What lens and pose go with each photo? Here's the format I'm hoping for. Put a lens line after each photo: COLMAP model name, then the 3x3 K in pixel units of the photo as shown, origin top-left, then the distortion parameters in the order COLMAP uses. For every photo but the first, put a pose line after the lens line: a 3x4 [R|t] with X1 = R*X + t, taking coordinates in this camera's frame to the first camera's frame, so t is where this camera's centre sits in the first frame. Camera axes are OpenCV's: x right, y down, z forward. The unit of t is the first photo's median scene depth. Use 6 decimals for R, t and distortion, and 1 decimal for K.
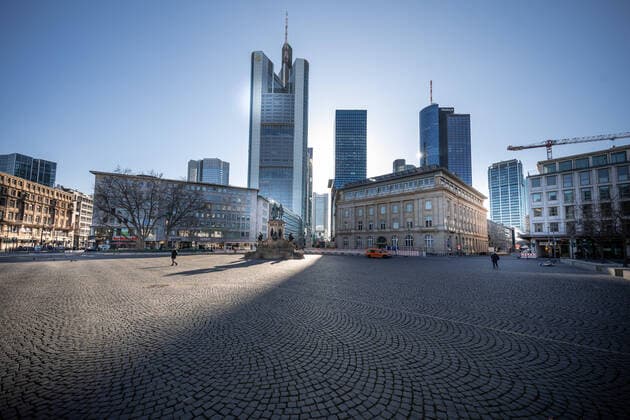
lens RADIAL K [[285.4, 0, 361.5], [0, 285.4, 232.2], [0, 0, 1]] dist [0.014984, -0.000033]
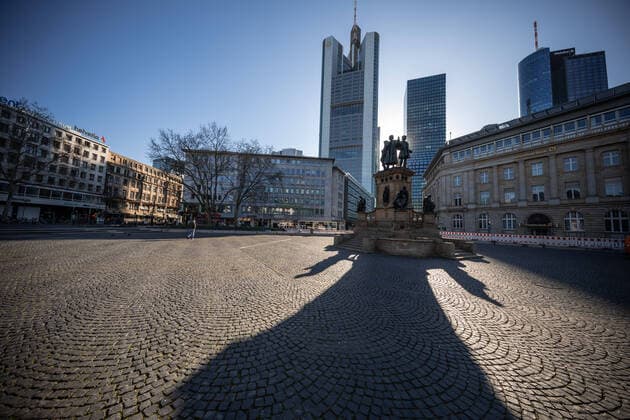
lens RADIAL K [[285.4, 0, 315.0], [0, 285.4, 210.0], [0, 0, 1]] dist [0.057928, -0.025108]
pose [[0.925997, 0.000422, -0.377531, -0.083487], [-0.004869, 0.999930, -0.010824, 0.010585], [0.377500, 0.011861, 0.925934, 0.175696]]
